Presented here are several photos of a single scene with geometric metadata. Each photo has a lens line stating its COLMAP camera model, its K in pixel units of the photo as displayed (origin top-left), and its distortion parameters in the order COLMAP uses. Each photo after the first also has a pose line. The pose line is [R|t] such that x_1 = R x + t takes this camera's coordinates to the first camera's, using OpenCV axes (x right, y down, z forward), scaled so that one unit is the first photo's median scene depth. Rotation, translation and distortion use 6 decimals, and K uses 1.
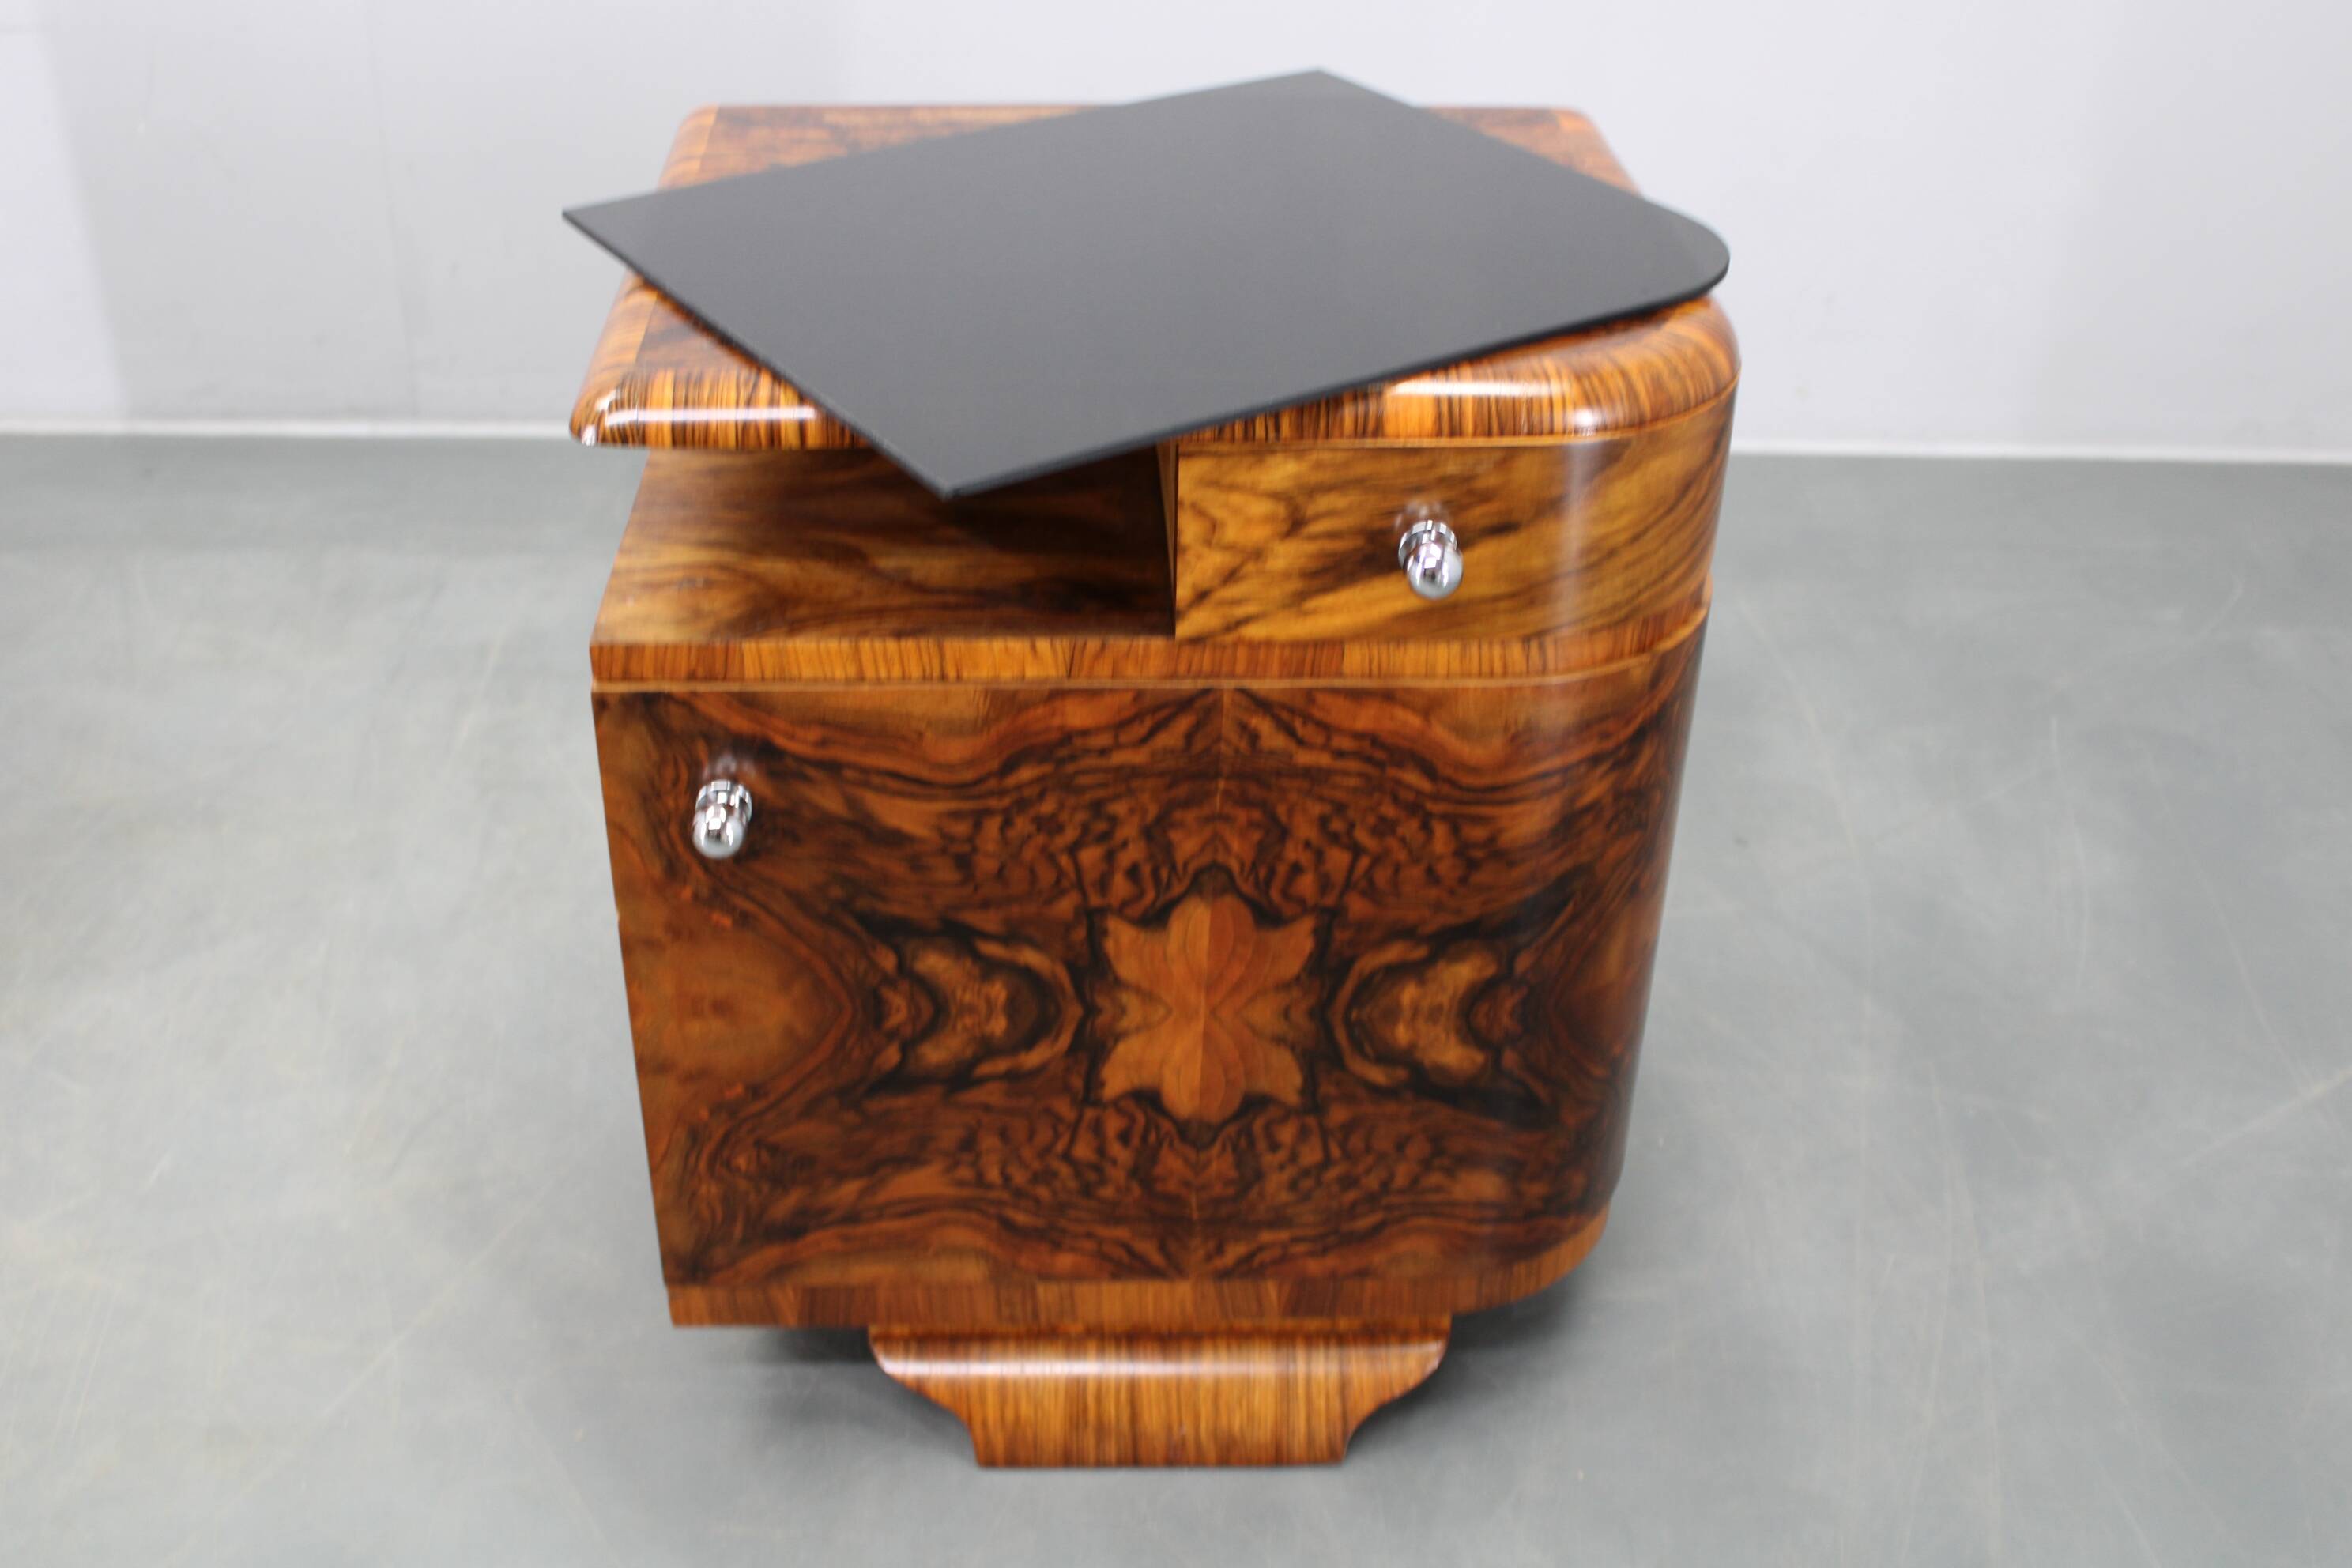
lens RADIAL K [[2480.3, 0, 1112.6], [0, 2480.3, 774.1], [0, 0, 1]] dist [-0.112195, 0.002336]
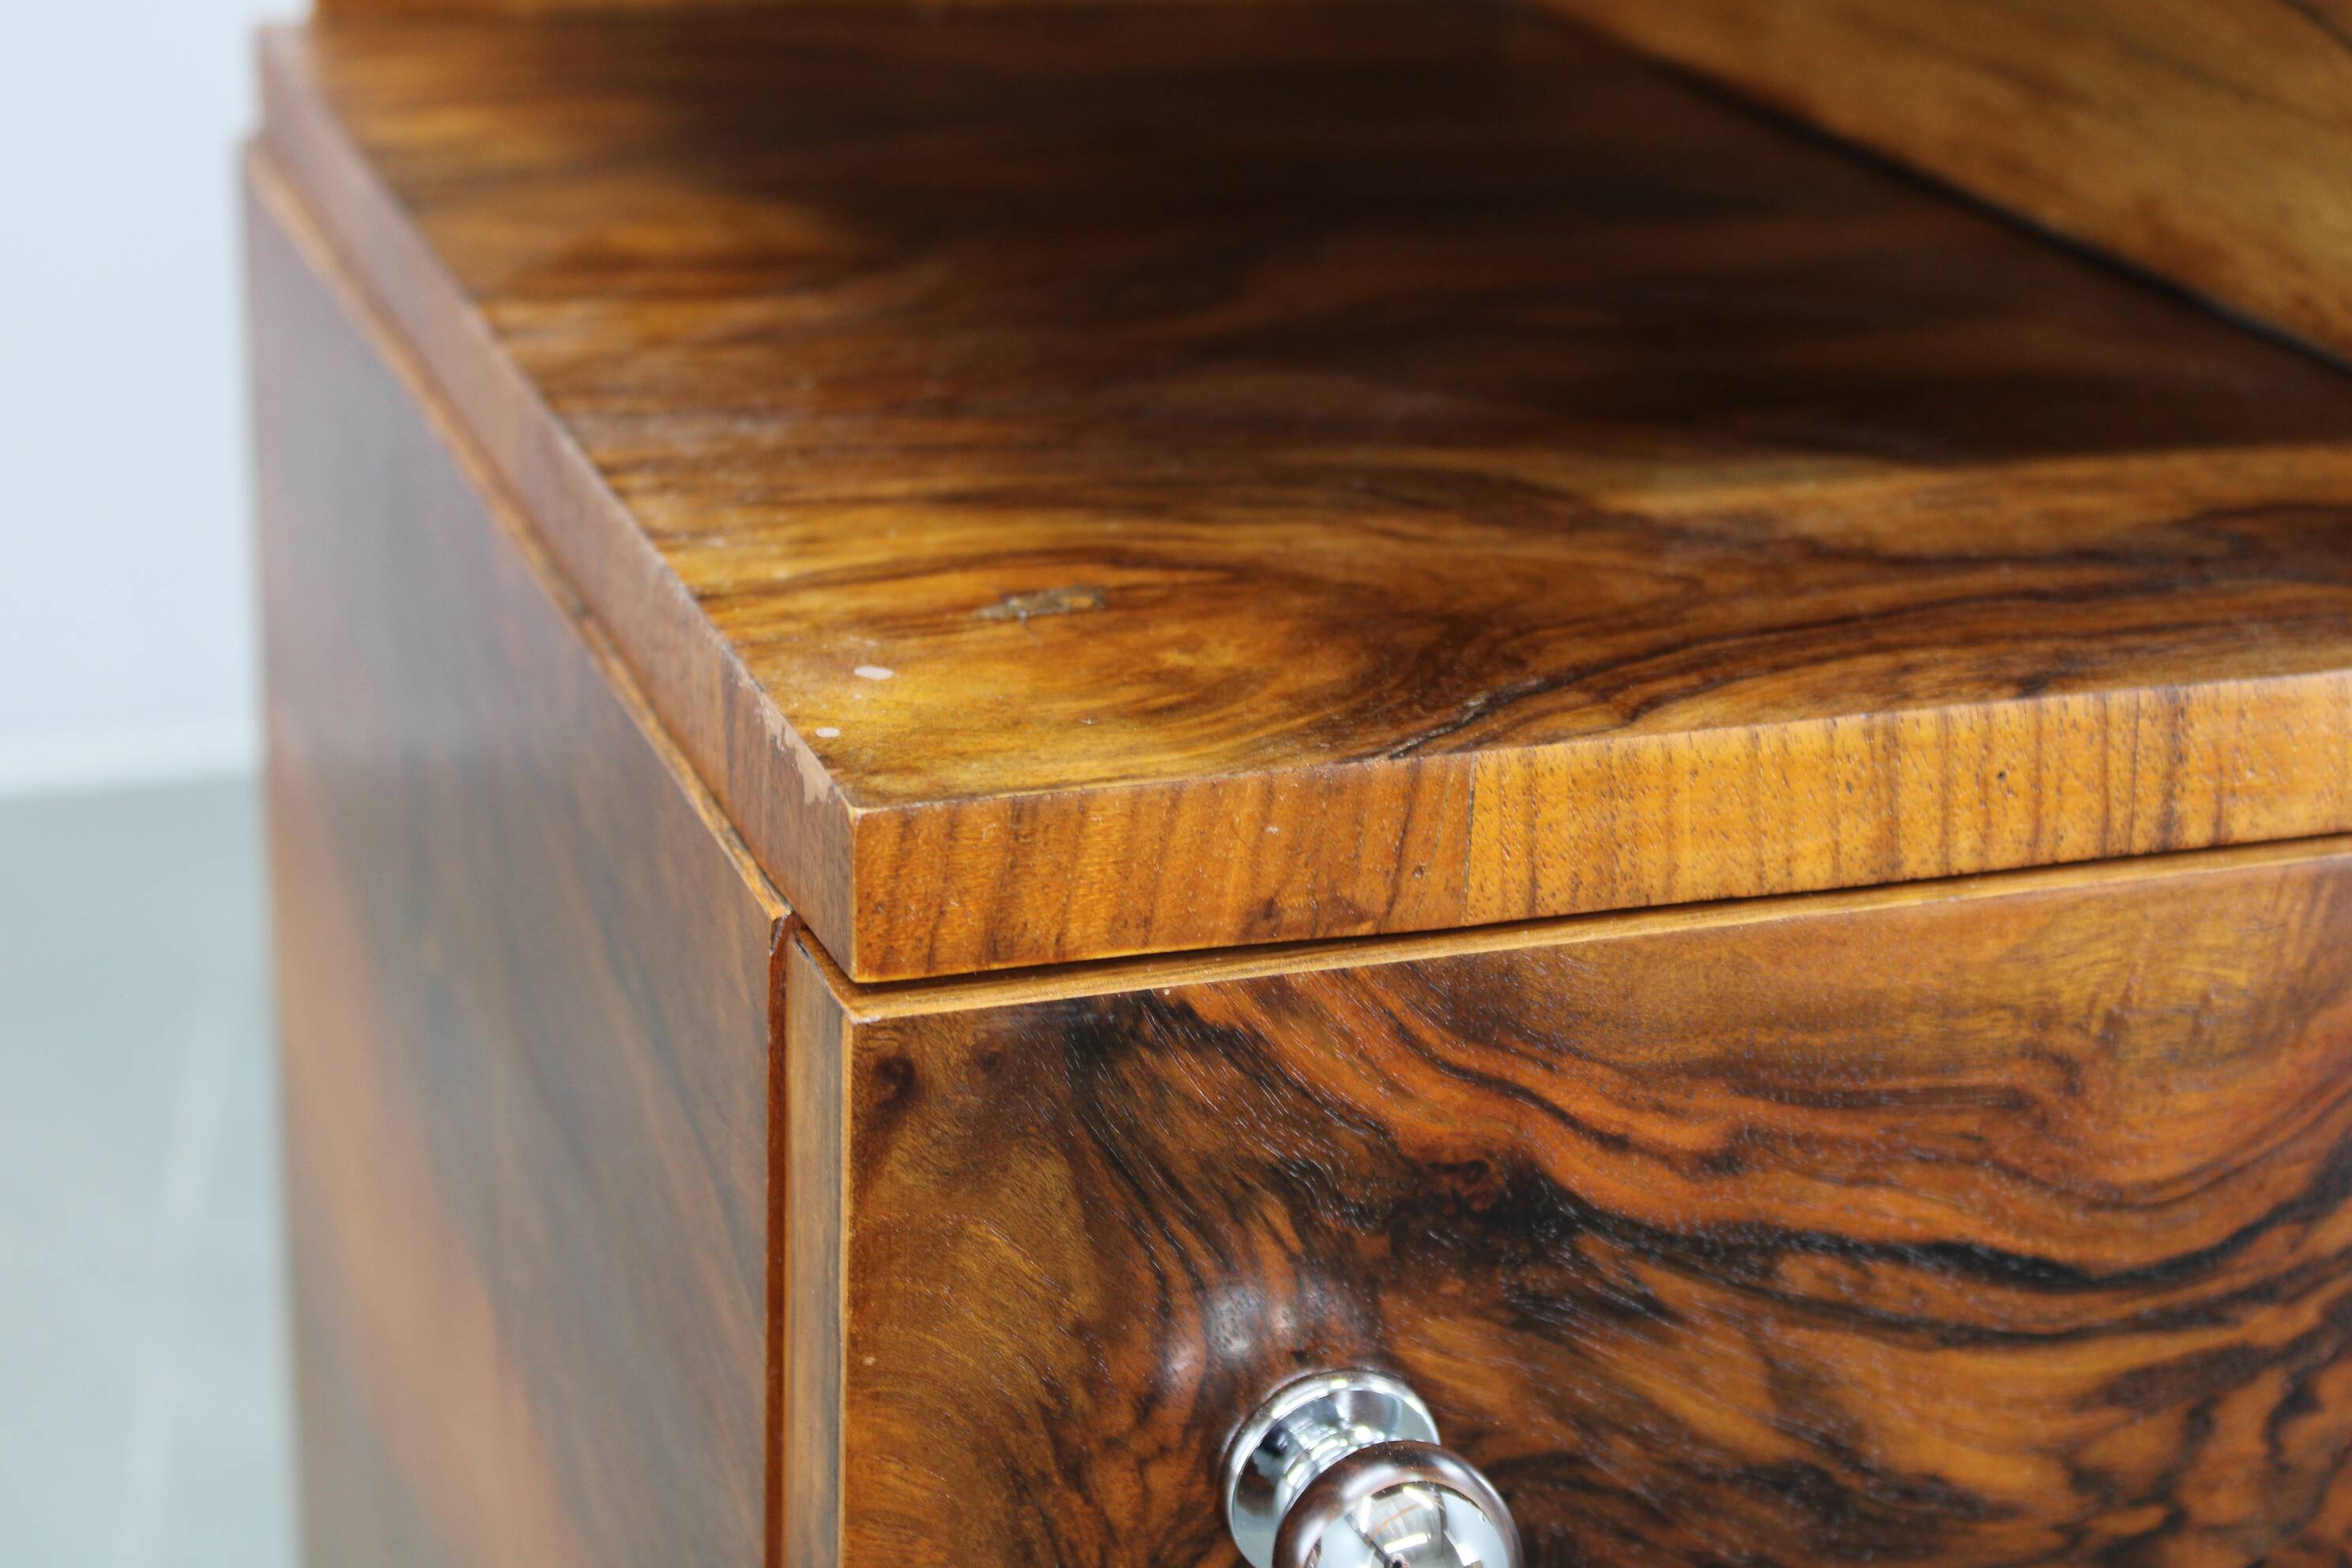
lens RADIAL K [[4135.0, 0, 1175.6], [0, 4135.0, 784.8], [0, 0, 1]] dist [-0.000138, 0.002926]
pose [[0.948050, -0.085885, 0.306308, -0.284943], [0.140219, 0.977103, -0.160024, 0.009378], [-0.285551, 0.194661, 0.938386, 0.598622]]
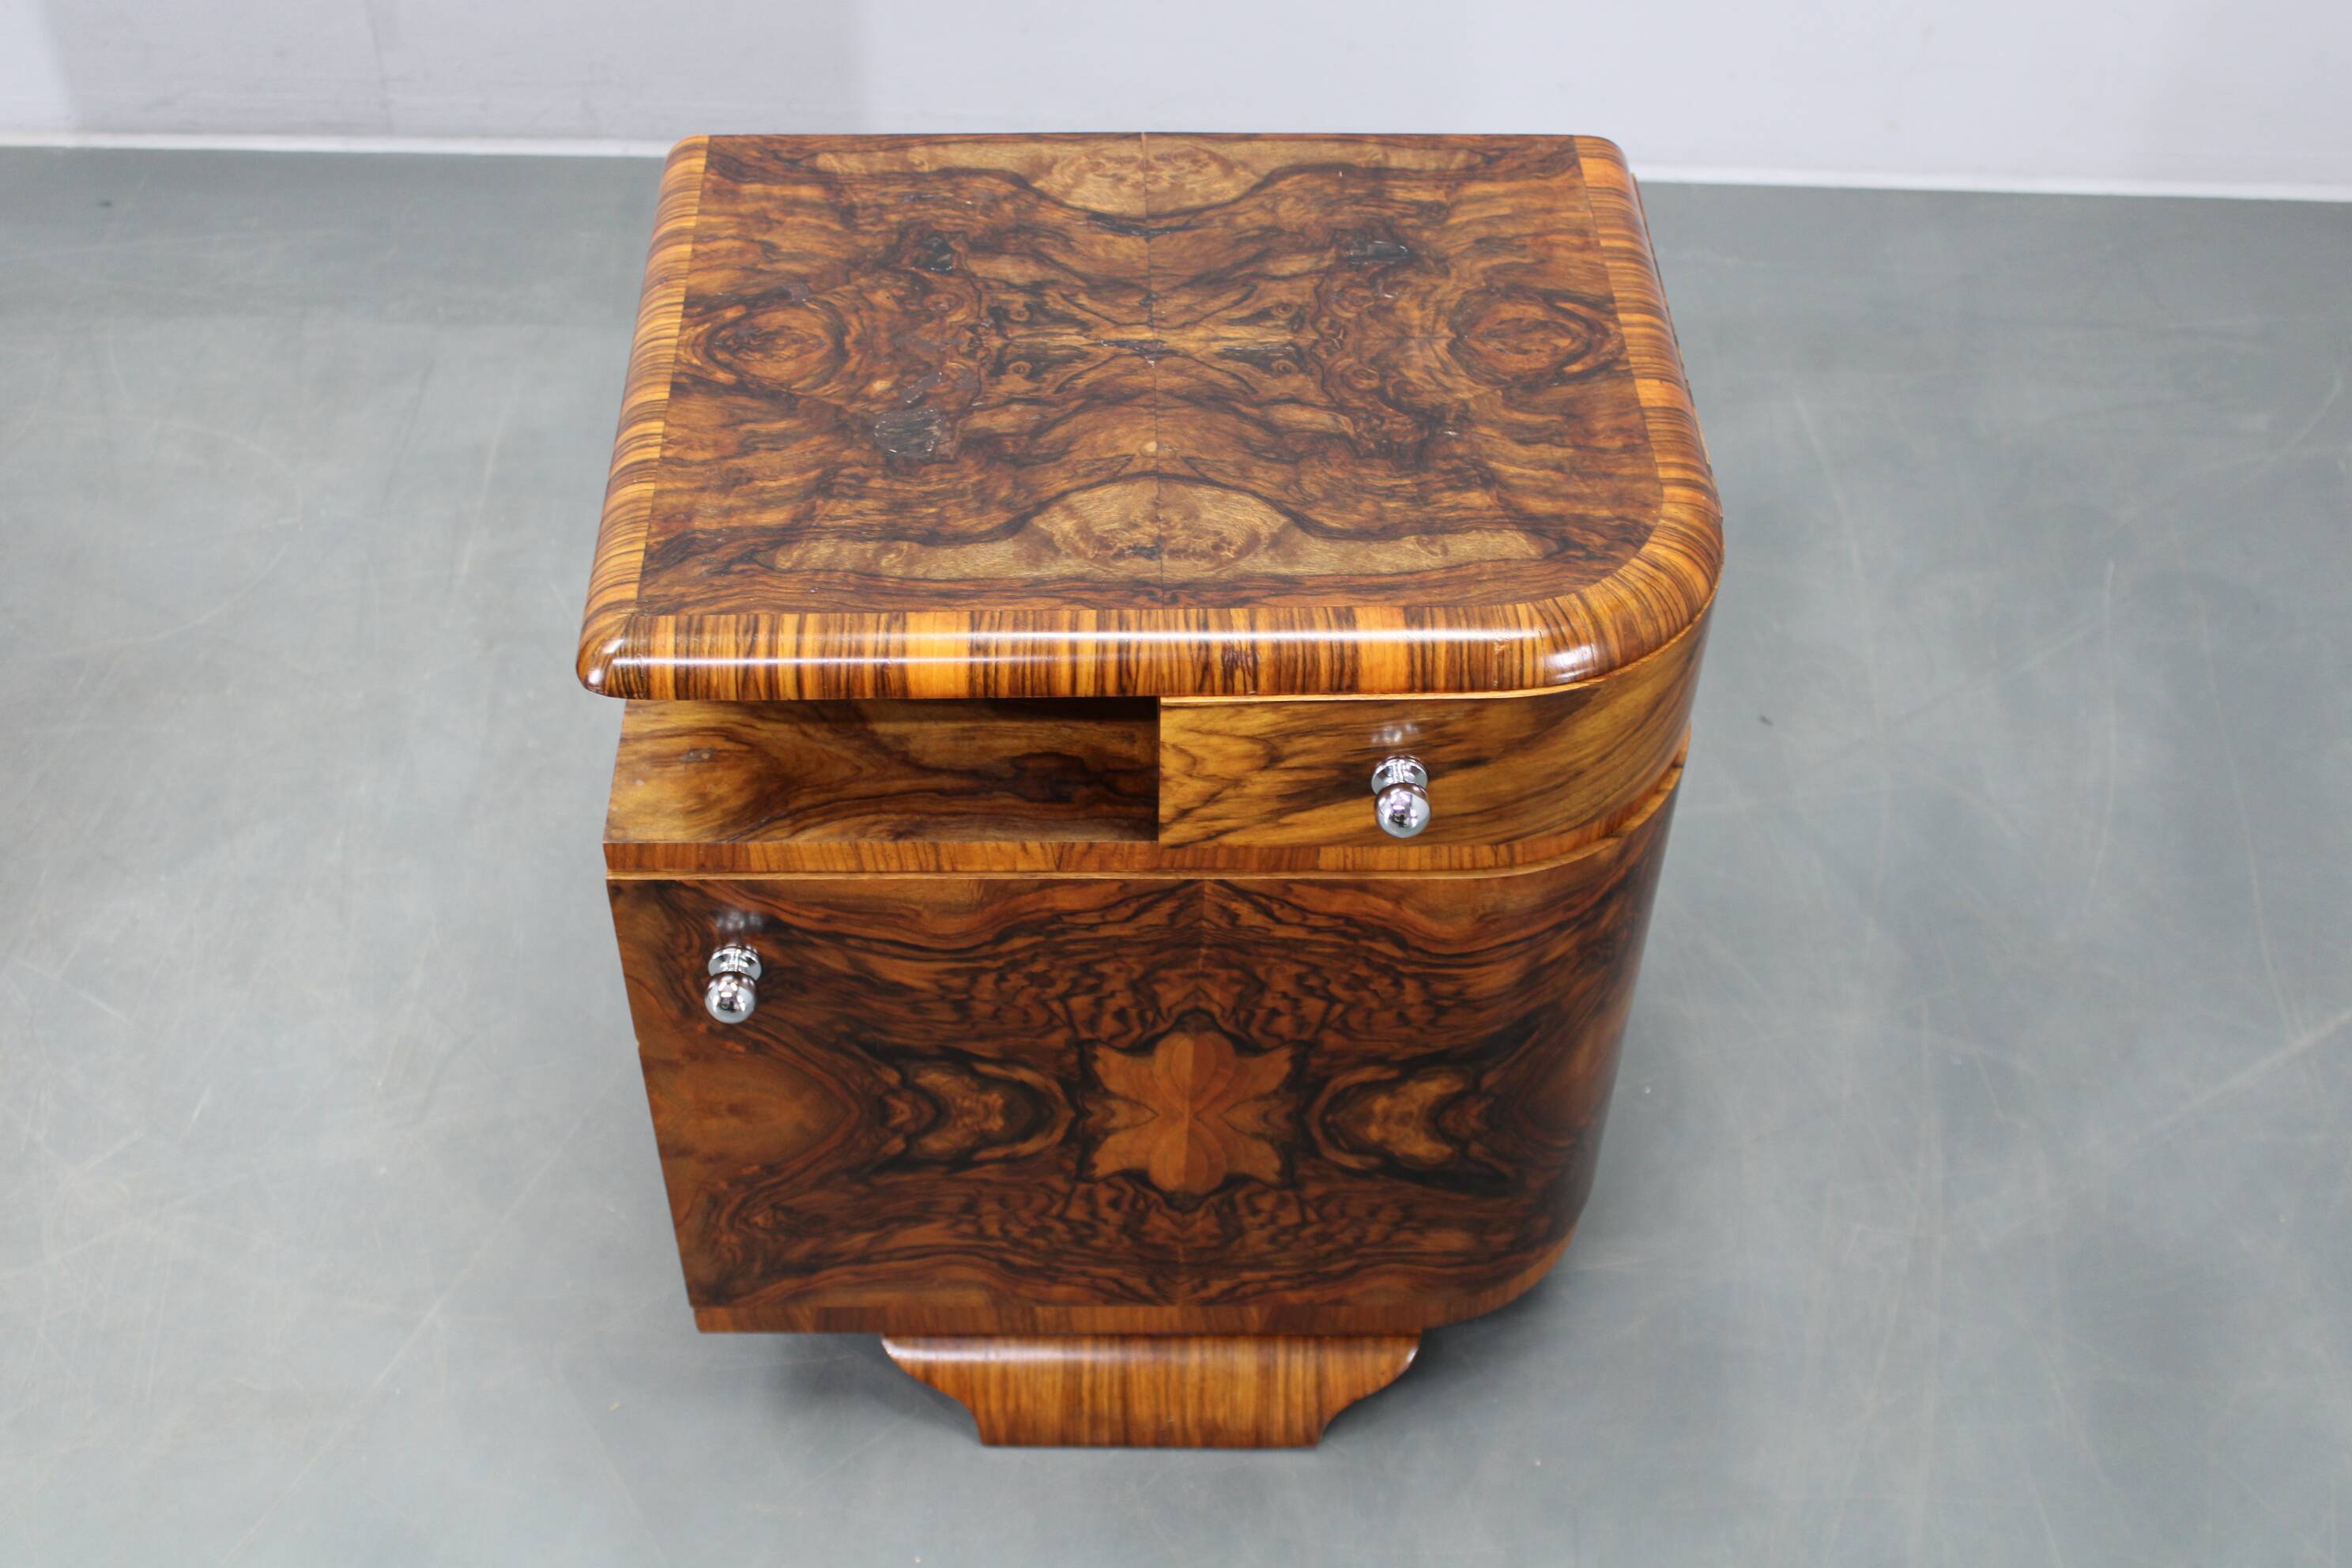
lens RADIAL K [[2755.0, 0, 1119.5], [0, 2755.0, 789.0], [0, 0, 1]] dist [-0.087267, 0.011826]
pose [[0.999774, 0.012644, -0.017103, 0.026969], [-0.008152, 0.970506, 0.240941, -0.340645], [0.019645, -0.240747, 0.970389, -0.122984]]
